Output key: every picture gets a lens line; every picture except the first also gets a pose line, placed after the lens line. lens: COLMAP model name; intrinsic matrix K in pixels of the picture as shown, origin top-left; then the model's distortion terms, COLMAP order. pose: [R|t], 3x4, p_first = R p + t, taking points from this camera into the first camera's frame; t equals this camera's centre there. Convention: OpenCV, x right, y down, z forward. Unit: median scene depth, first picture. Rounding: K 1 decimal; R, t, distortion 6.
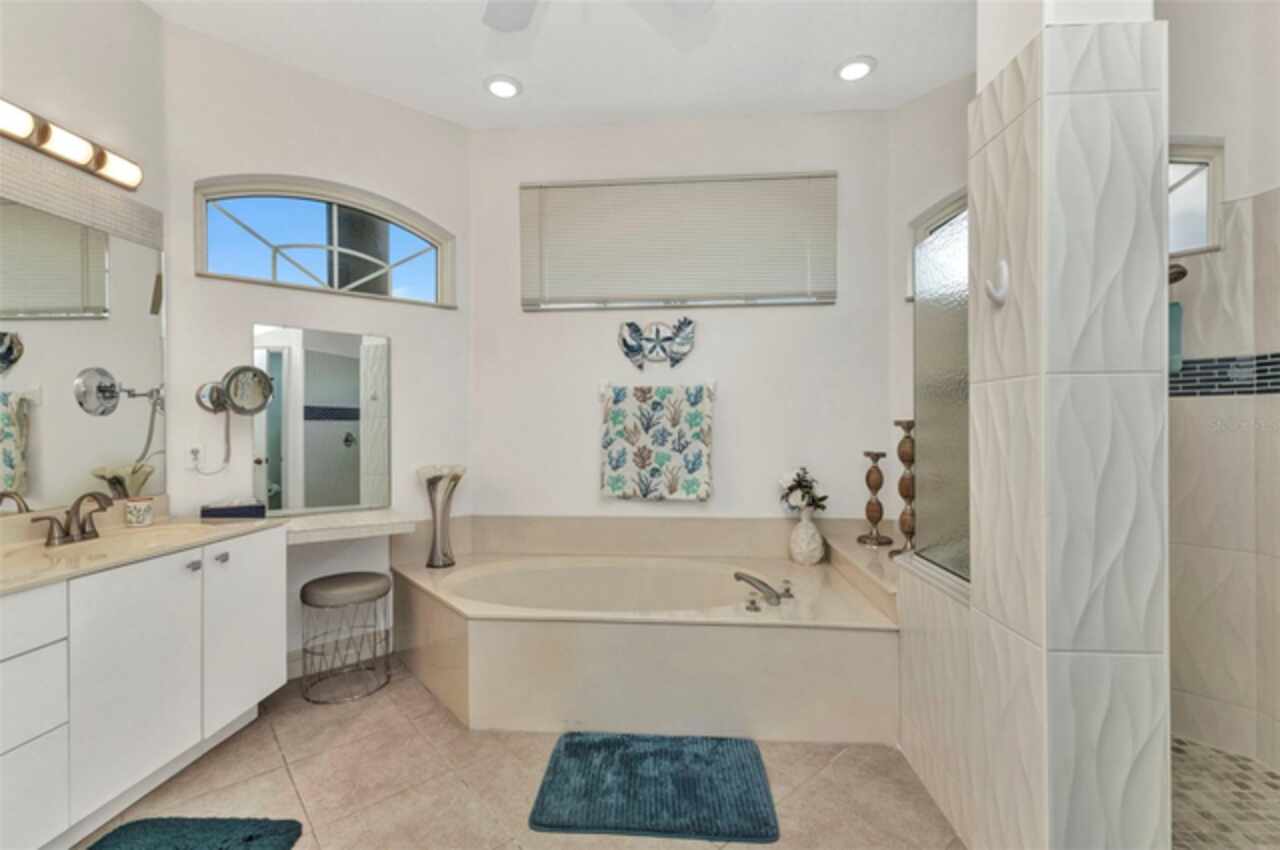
lens RADIAL K [[537.7, 0, 640.0], [0, 537.7, 425.0], [0, 0, 1]] dist [0.003658, -0.000426]
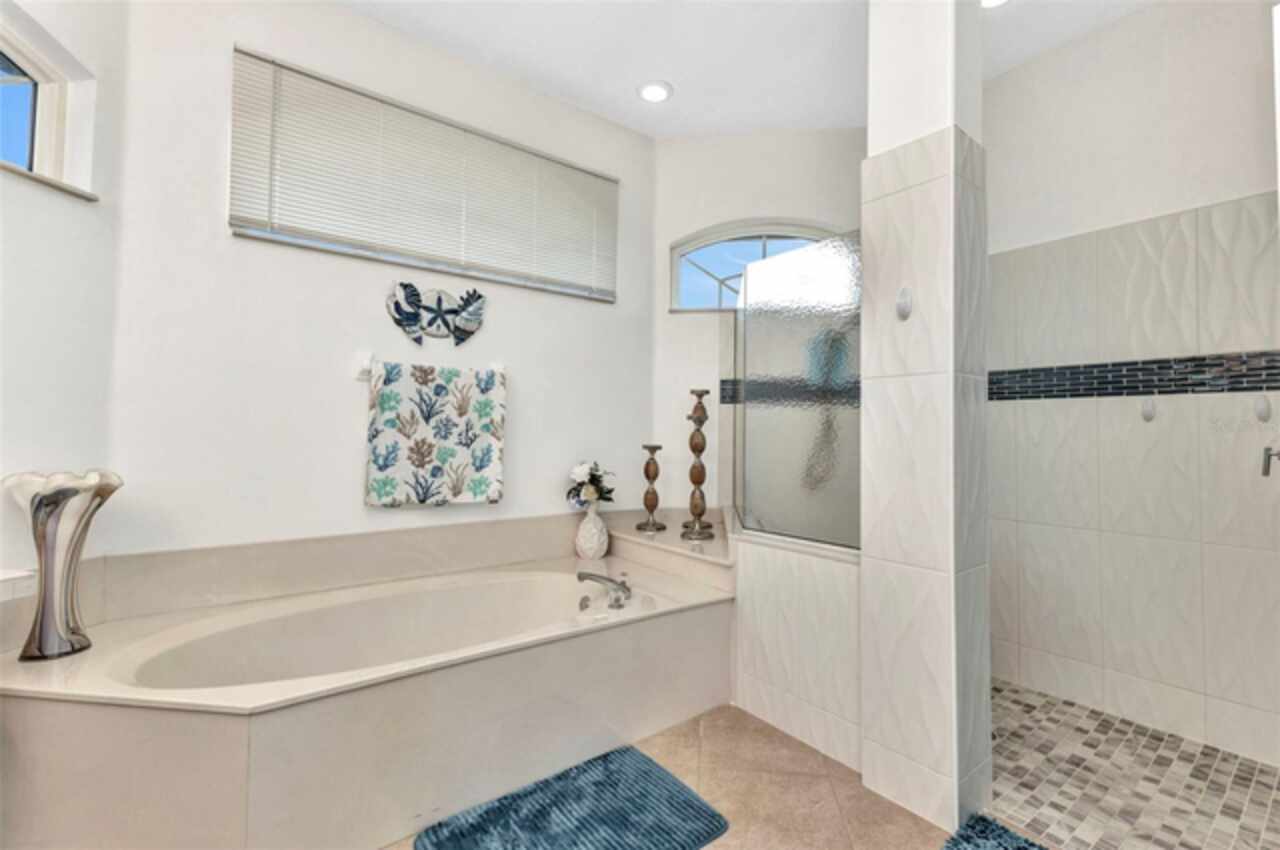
lens RADIAL K [[535.2, 0, 640.0], [0, 535.2, 425.0], [0, 0, 1]] dist [0.000986, 0.000118]
pose [[0.757526, 0.024159, 0.652358, -0.269736], [-0.015305, 0.999698, -0.019250, 0.028273], [-0.652626, 0.004598, 0.757667, 0.183177]]
